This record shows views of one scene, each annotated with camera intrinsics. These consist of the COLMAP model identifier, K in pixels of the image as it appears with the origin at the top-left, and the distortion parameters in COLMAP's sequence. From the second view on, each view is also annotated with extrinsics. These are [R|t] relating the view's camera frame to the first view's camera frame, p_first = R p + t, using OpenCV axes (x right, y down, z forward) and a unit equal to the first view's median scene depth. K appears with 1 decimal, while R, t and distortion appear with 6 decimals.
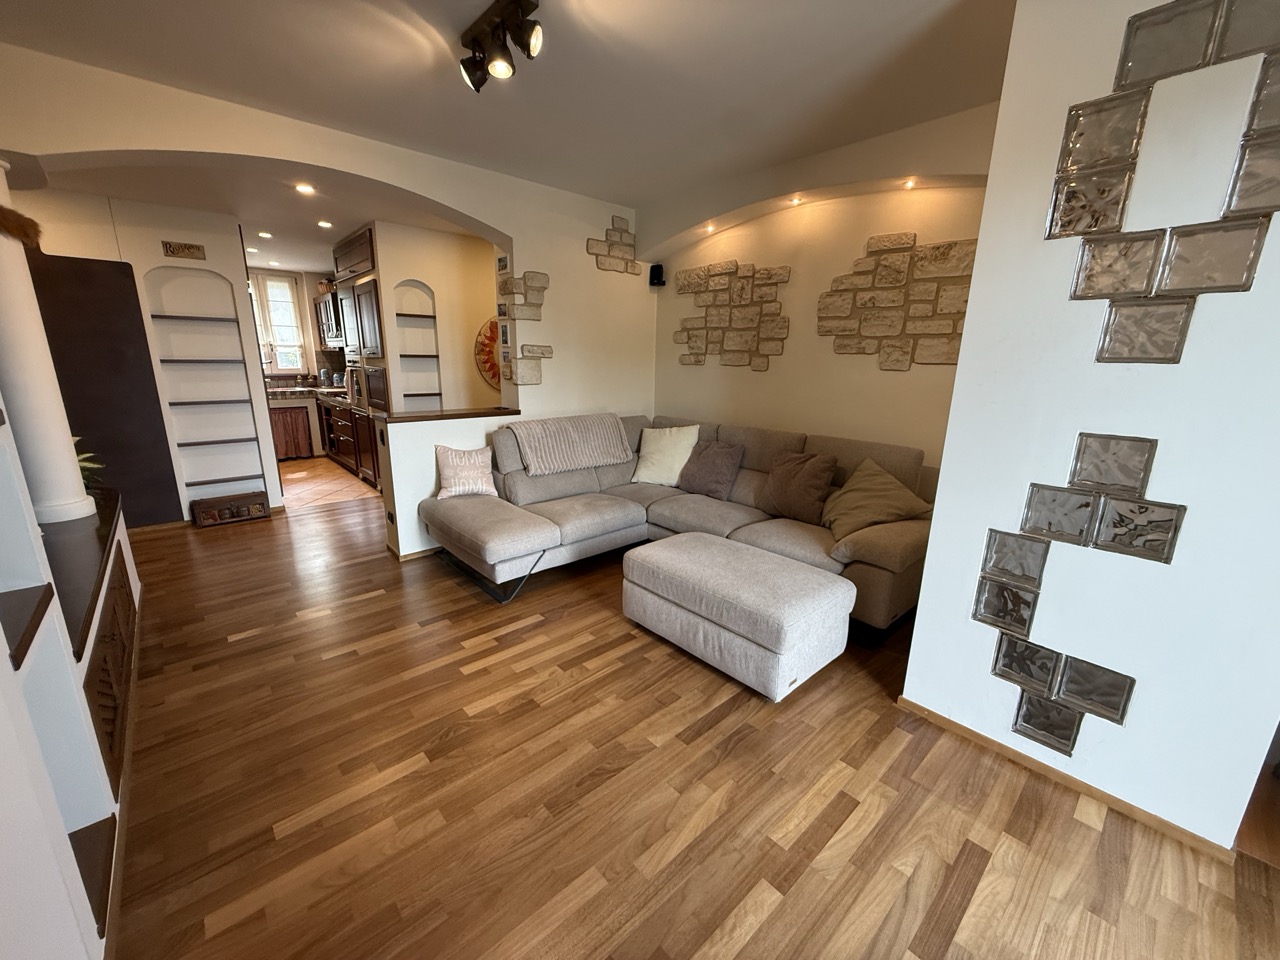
lens RADIAL K [[511.0, 0, 634.3], [0, 511.0, 484.4], [0, 0, 1]] dist [-0.001722, -0.000034]
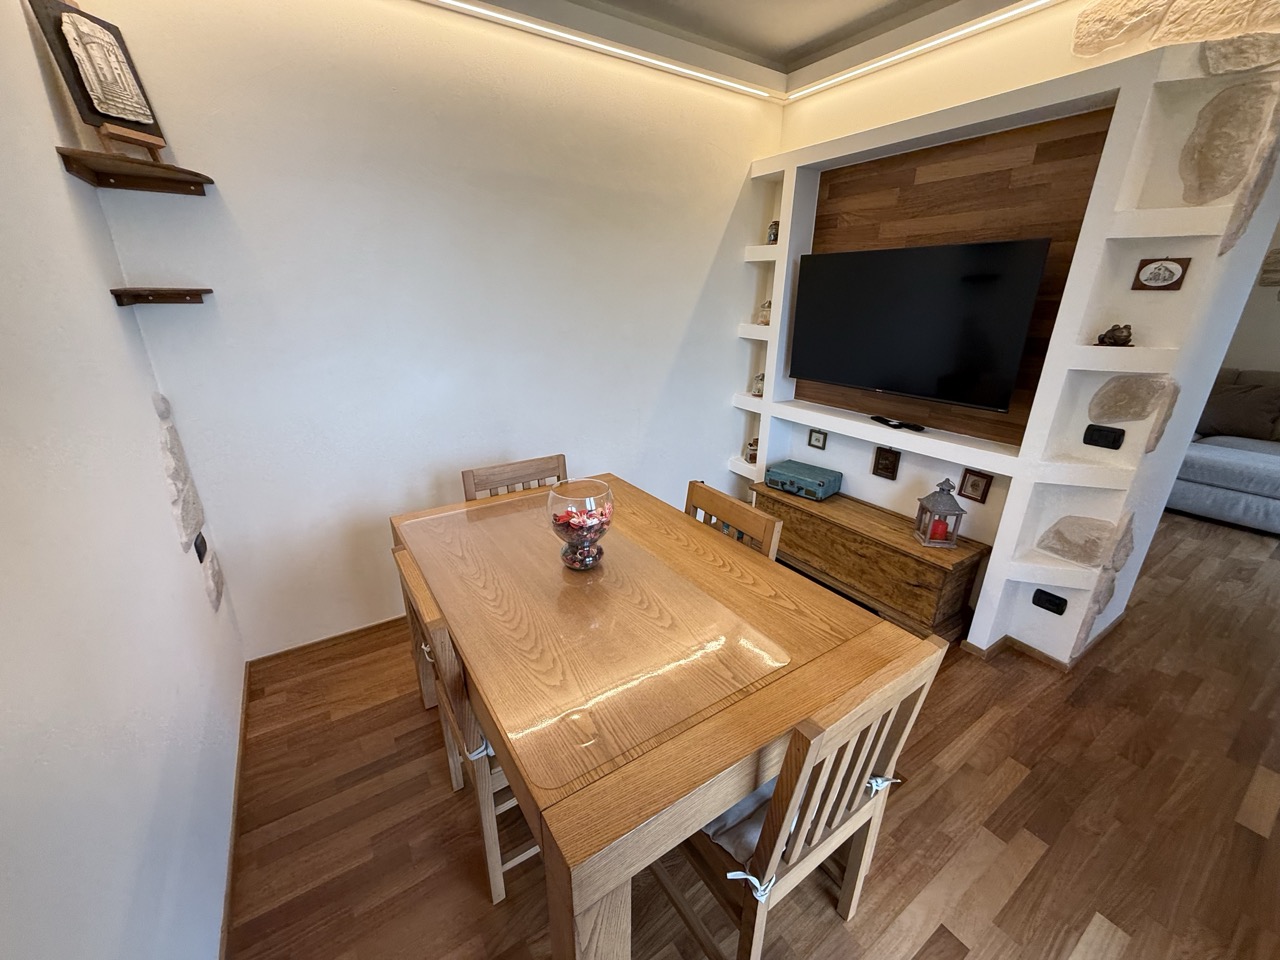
lens RADIAL K [[511.0, 0, 634.3], [0, 511.0, 484.4], [0, 0, 1]] dist [-0.001722, -0.000034]
pose [[0.988796, 0.046358, -0.141894, -0.917425], [-0.031016, 0.993614, 0.108485, 0.088844], [0.146017, -0.102869, 0.983919, -0.447940]]
